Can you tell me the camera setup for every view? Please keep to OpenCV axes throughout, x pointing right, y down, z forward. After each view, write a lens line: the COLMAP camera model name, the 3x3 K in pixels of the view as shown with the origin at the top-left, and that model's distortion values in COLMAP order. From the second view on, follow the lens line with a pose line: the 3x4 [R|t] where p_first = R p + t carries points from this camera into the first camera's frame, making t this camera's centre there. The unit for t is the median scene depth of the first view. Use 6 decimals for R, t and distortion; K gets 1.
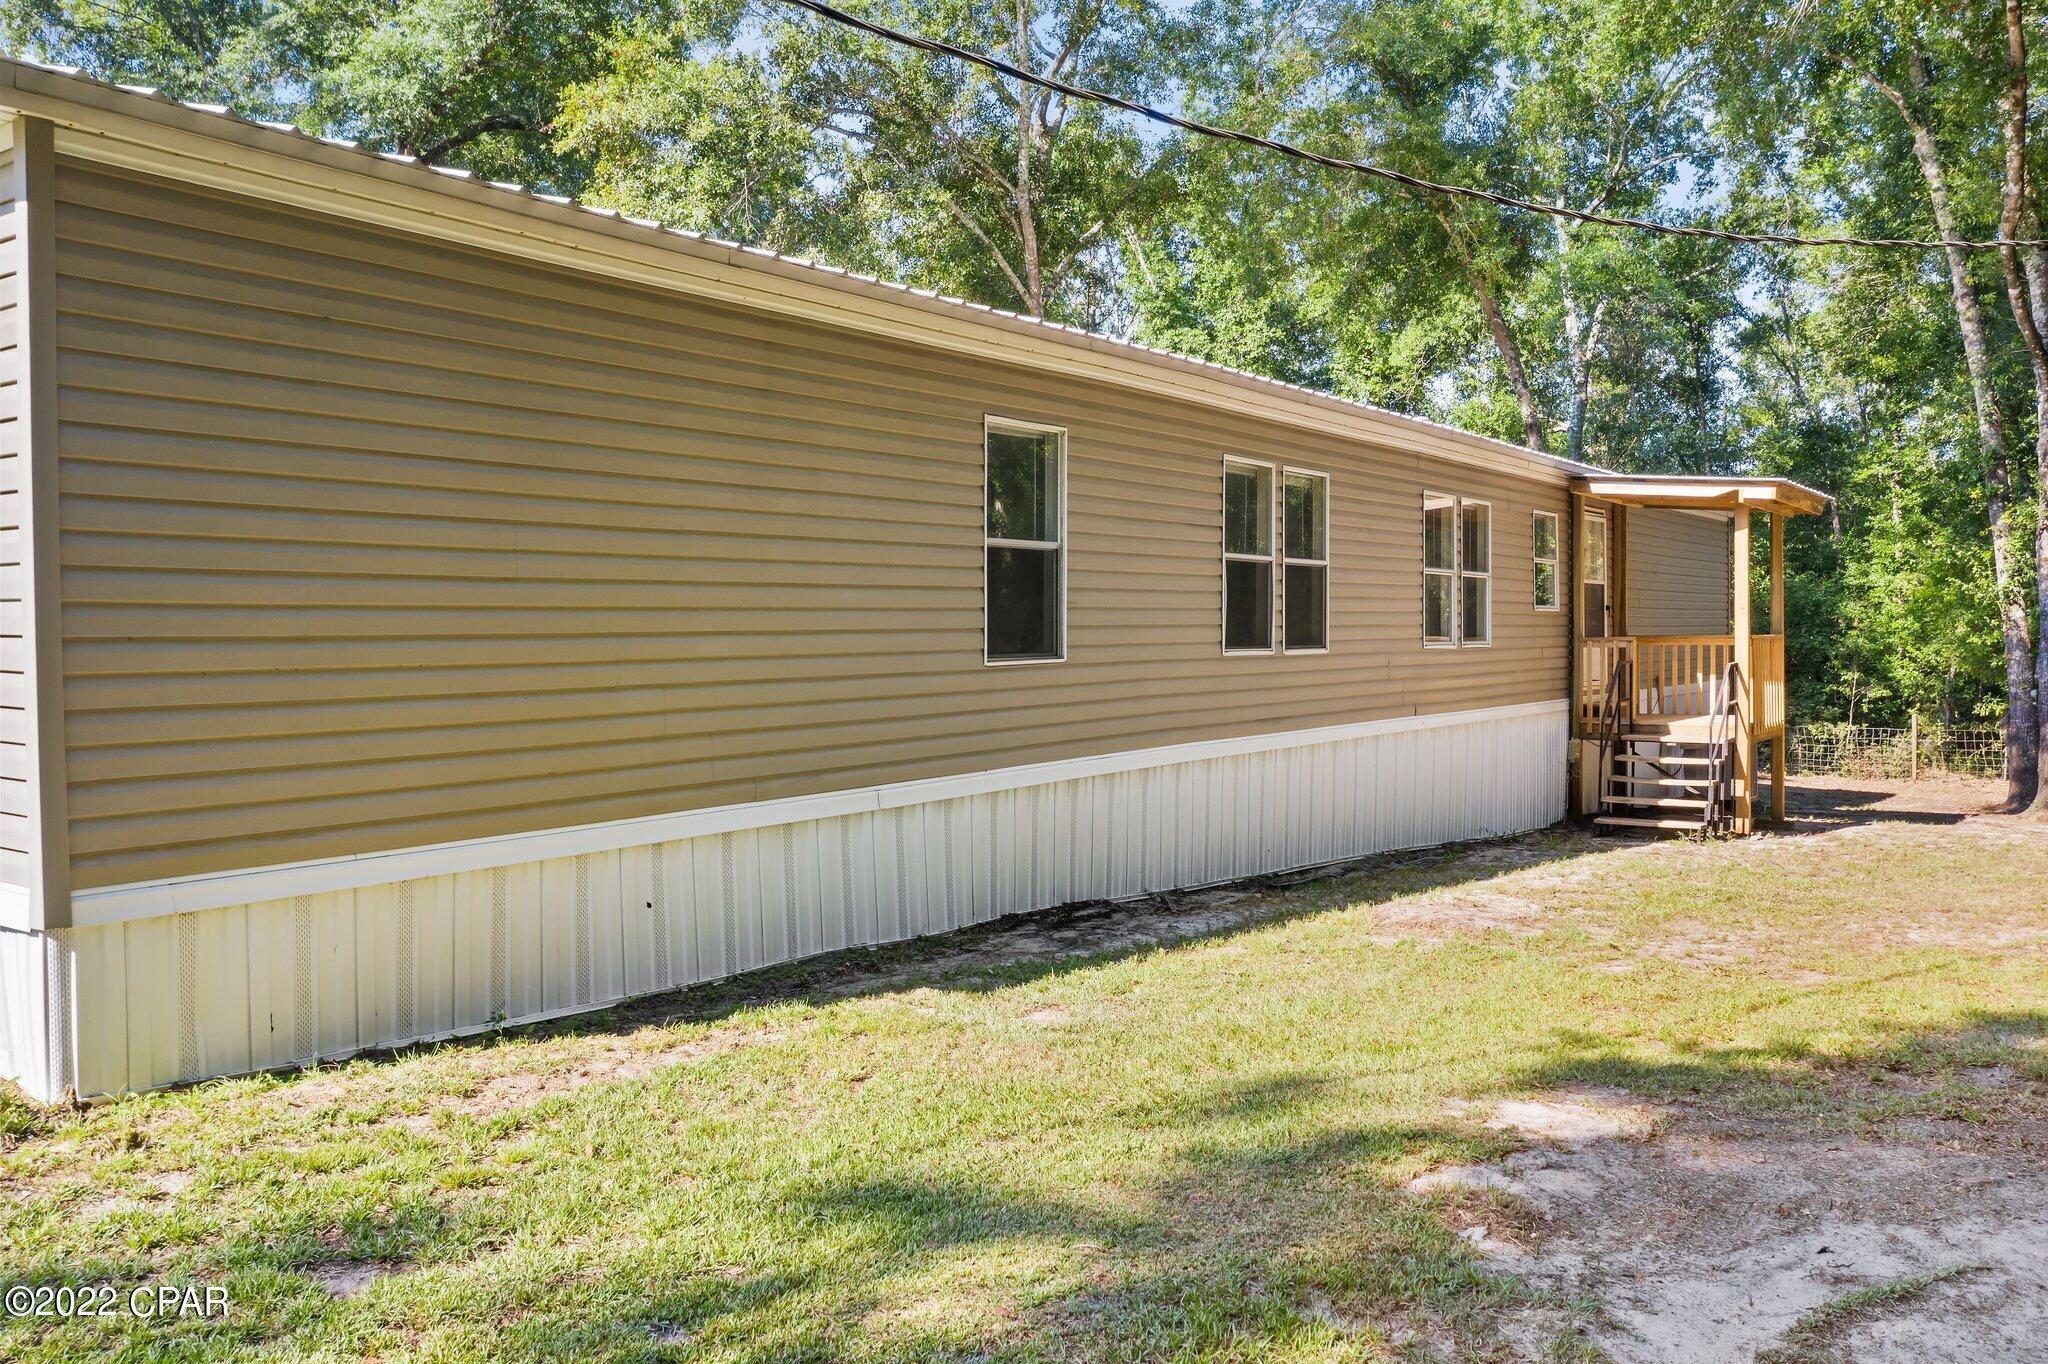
lens RADIAL K [[1660.4, 0, 1024.0], [0, 1660.4, 682.0], [0, 0, 1]] dist [0.000219, 0.000376]
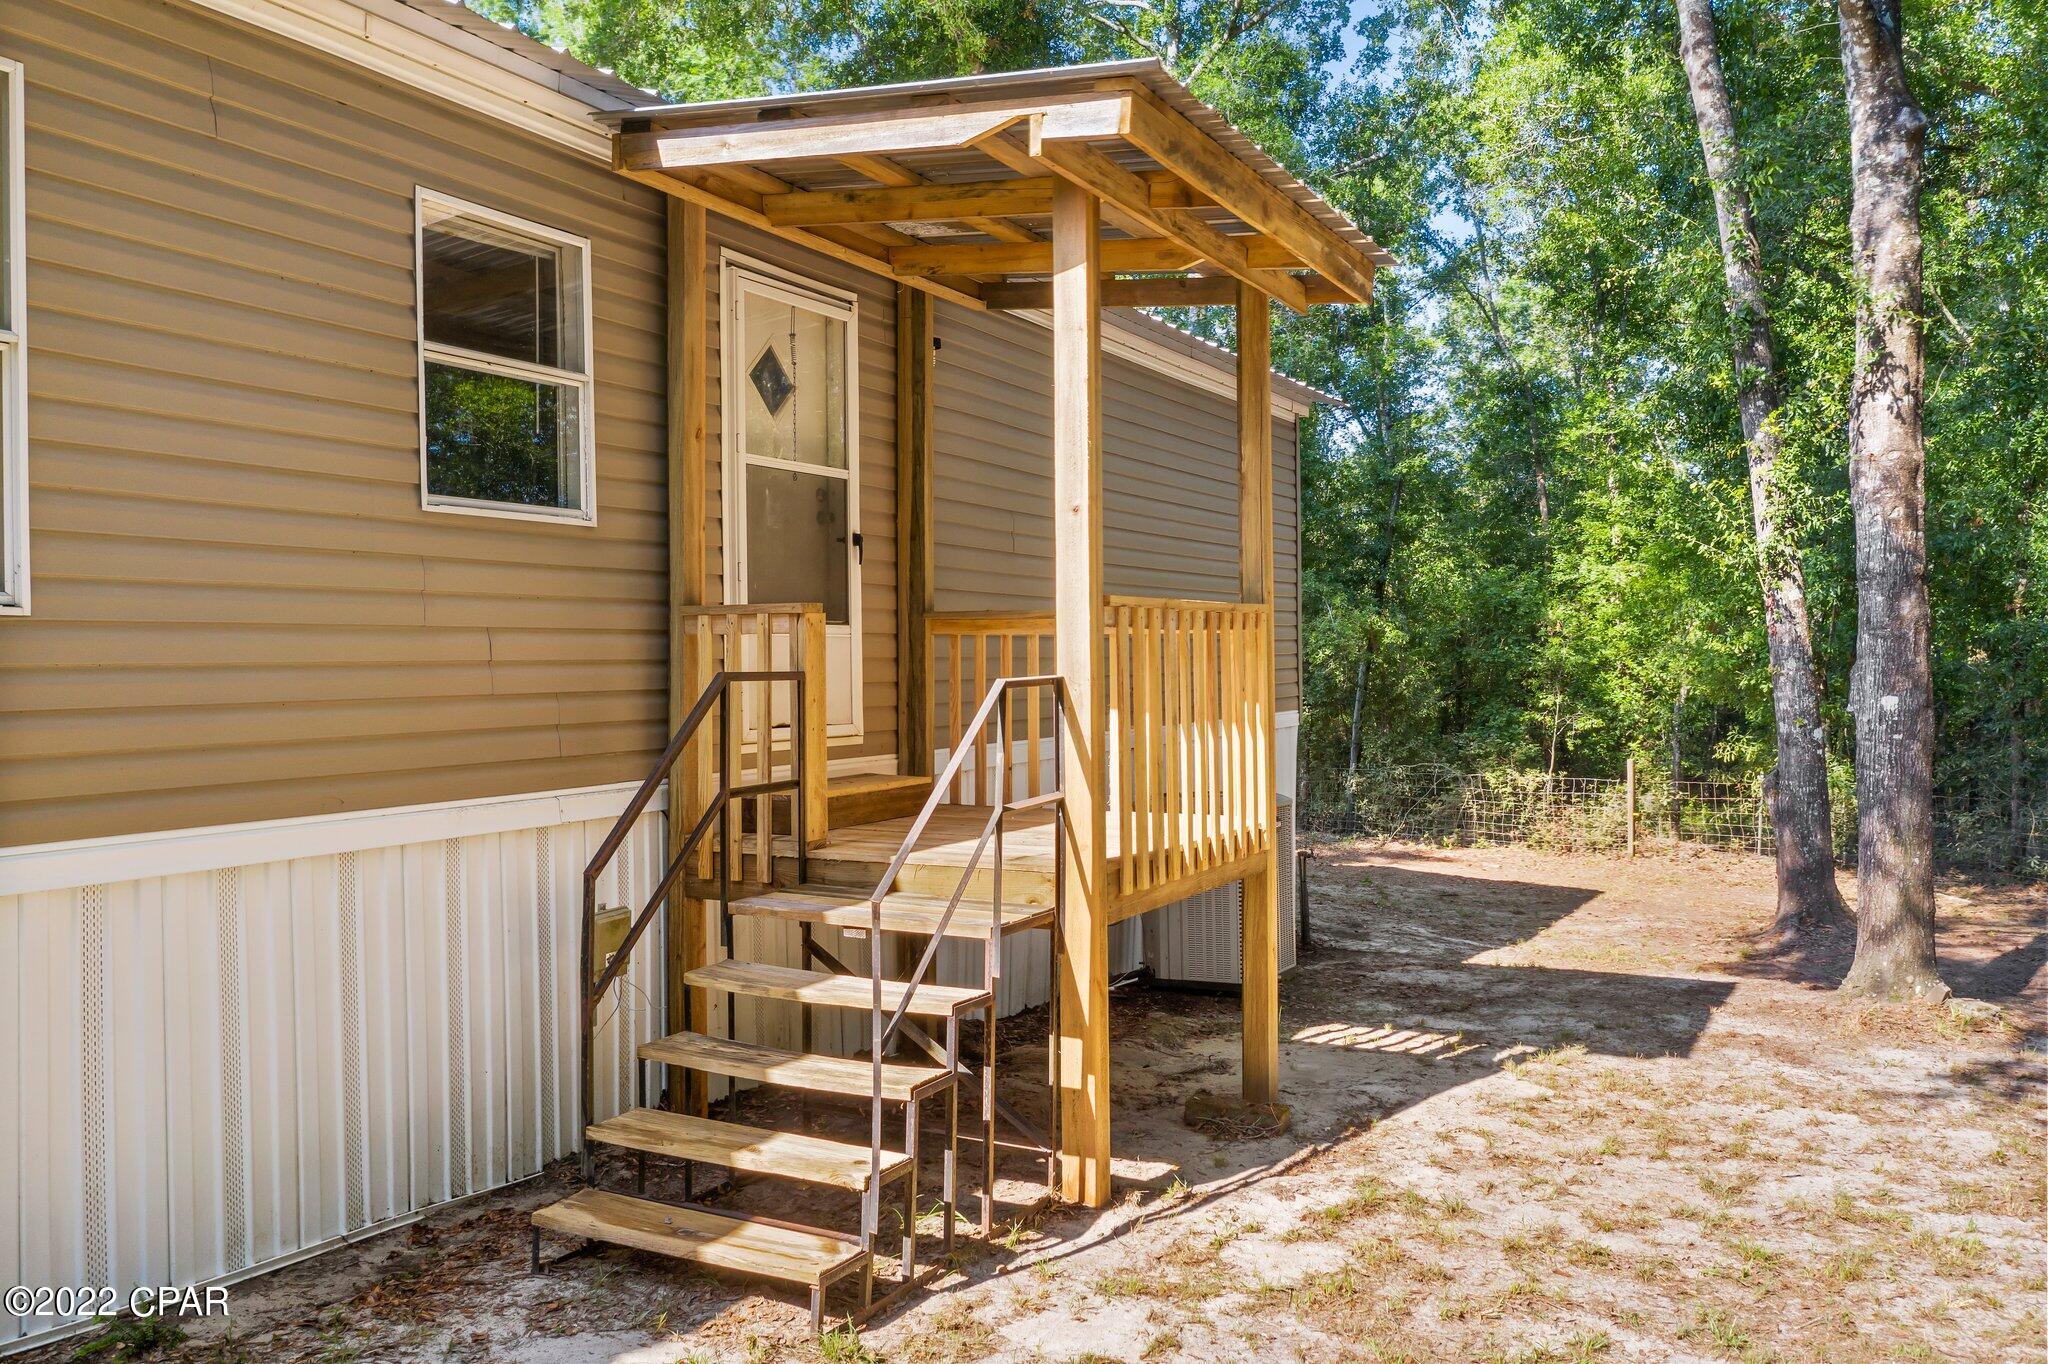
lens RADIAL K [[1655.1, 0, 1024.0], [0, 1655.1, 682.0], [0, 0, 1]] dist [0.000633, -0.001500]
pose [[0.991390, -0.000431, 0.130944, 0.198344], [0.002019, 0.999926, -0.011995, -0.003719], [-0.130929, 0.012156, 0.991317, 0.355348]]
